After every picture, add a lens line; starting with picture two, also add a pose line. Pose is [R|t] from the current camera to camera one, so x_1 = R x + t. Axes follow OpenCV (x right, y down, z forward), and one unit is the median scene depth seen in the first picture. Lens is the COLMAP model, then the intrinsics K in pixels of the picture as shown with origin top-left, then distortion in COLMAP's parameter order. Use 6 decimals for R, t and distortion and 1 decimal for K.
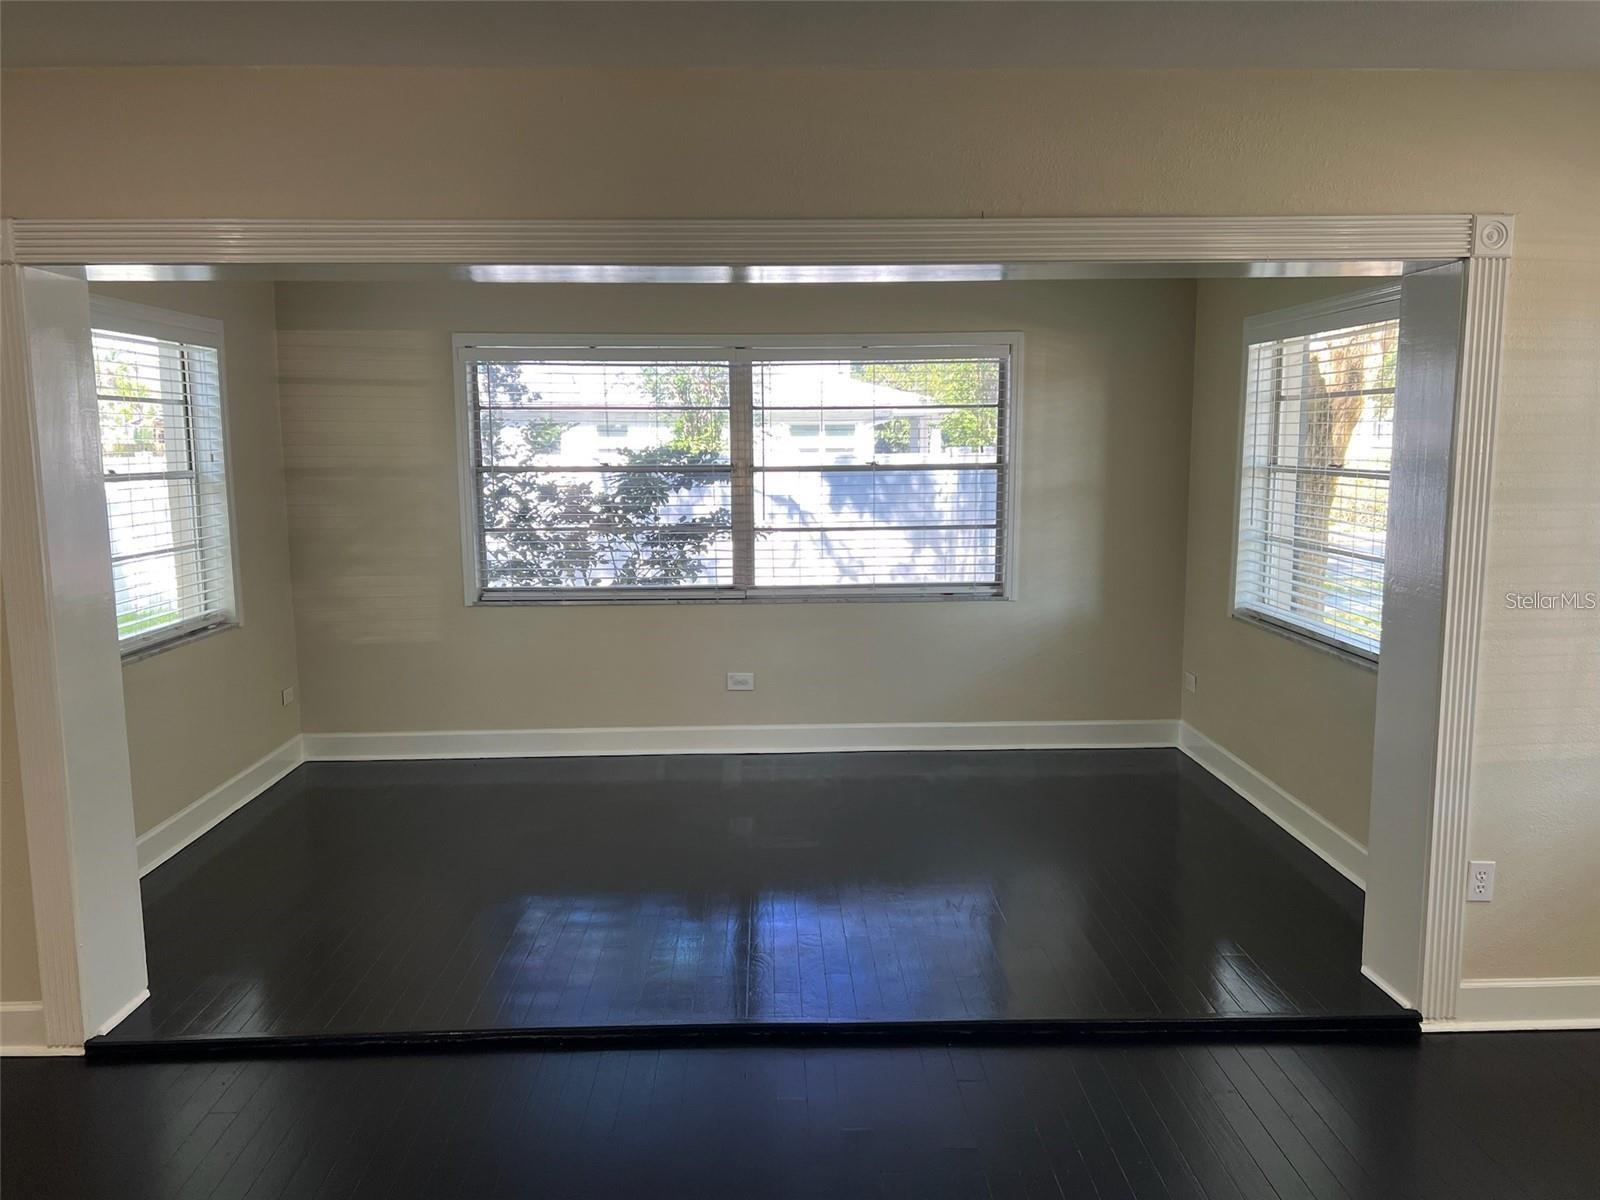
lens RADIAL K [[1241.8, 0, 790.6], [0, 1241.8, 597.0], [0, 0, 1]] dist [0.067327, -0.076300]
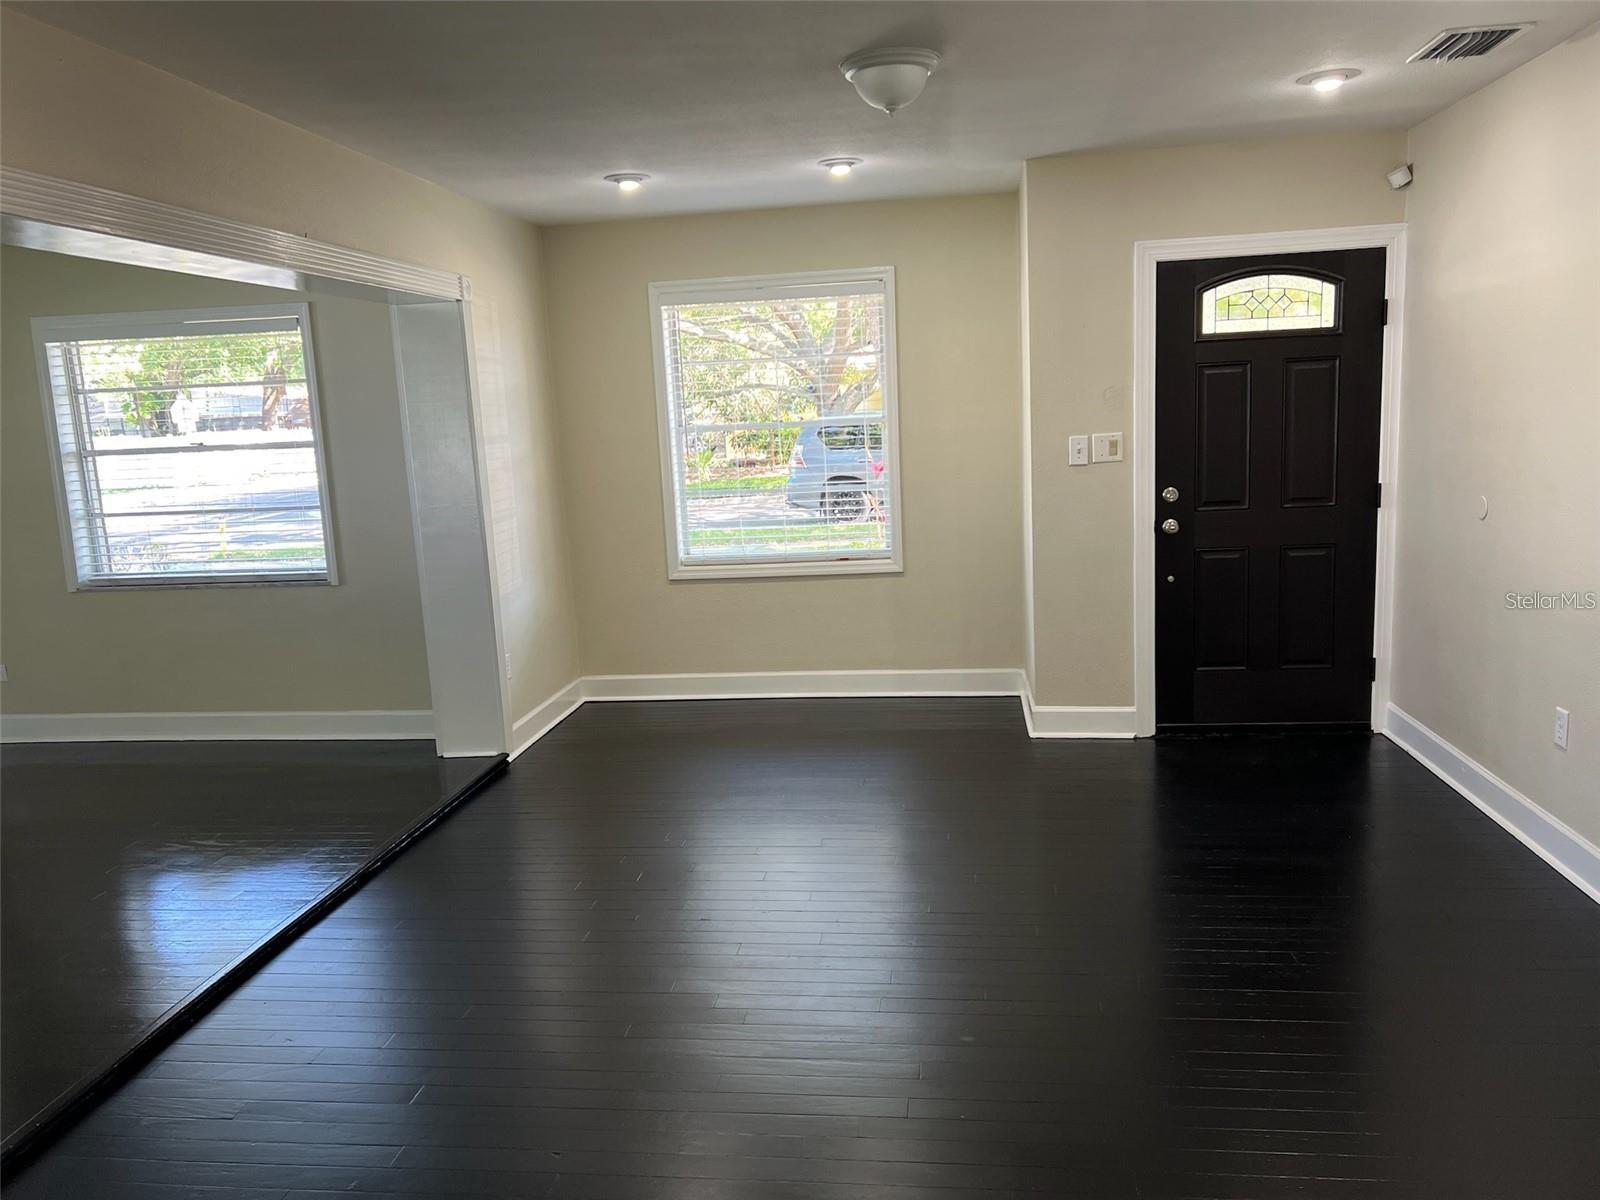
lens RADIAL K [[1241.8, 0, 803.2], [0, 1241.8, 592.1], [0, 0, 1]] dist [0.067327, -0.076300]
pose [[0.135931, -0.151582, 0.979053, -0.657159], [0.173063, 0.976664, 0.127184, -0.012276], [-0.975485, 0.152150, 0.158992, 0.202730]]
